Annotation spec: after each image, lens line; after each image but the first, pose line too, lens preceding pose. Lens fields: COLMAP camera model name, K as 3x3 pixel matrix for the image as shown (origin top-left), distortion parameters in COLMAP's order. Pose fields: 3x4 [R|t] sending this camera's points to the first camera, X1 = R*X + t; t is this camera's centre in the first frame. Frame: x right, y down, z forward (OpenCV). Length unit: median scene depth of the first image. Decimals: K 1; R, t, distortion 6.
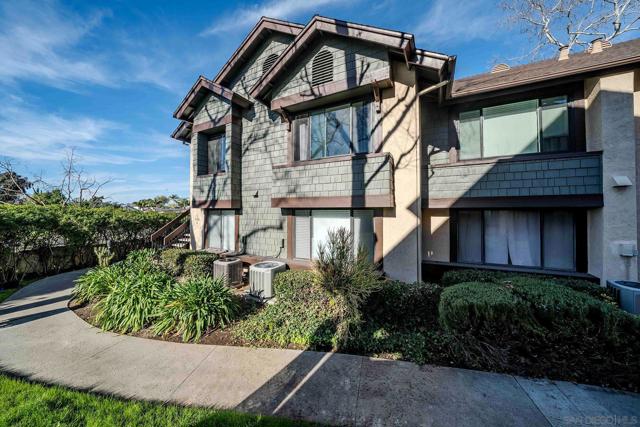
lens RADIAL K [[226.8, 0, 323.7], [0, 226.8, 210.2], [0, 0, 1]] dist [-0.003781, 0.000021]
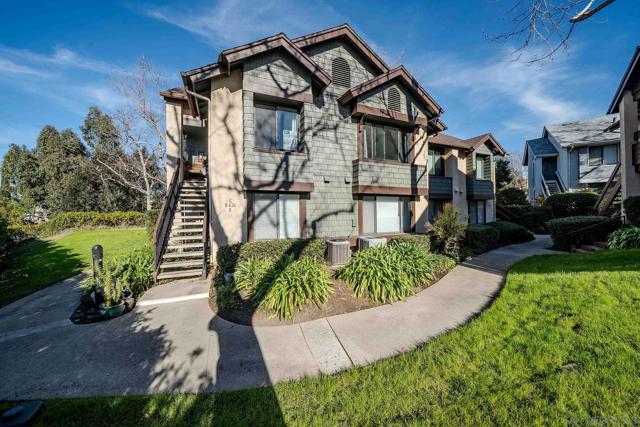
lens RADIAL K [[226.8, 0, 323.5], [0, 226.8, 210.2], [0, 0, 1]] dist [-0.003781, 0.000021]
pose [[0.605797, -0.008128, 0.795578, -1.191875], [0.001677, 0.999959, 0.008939, 0.062396], [-0.795617, -0.004081, 0.605786, 0.384256]]
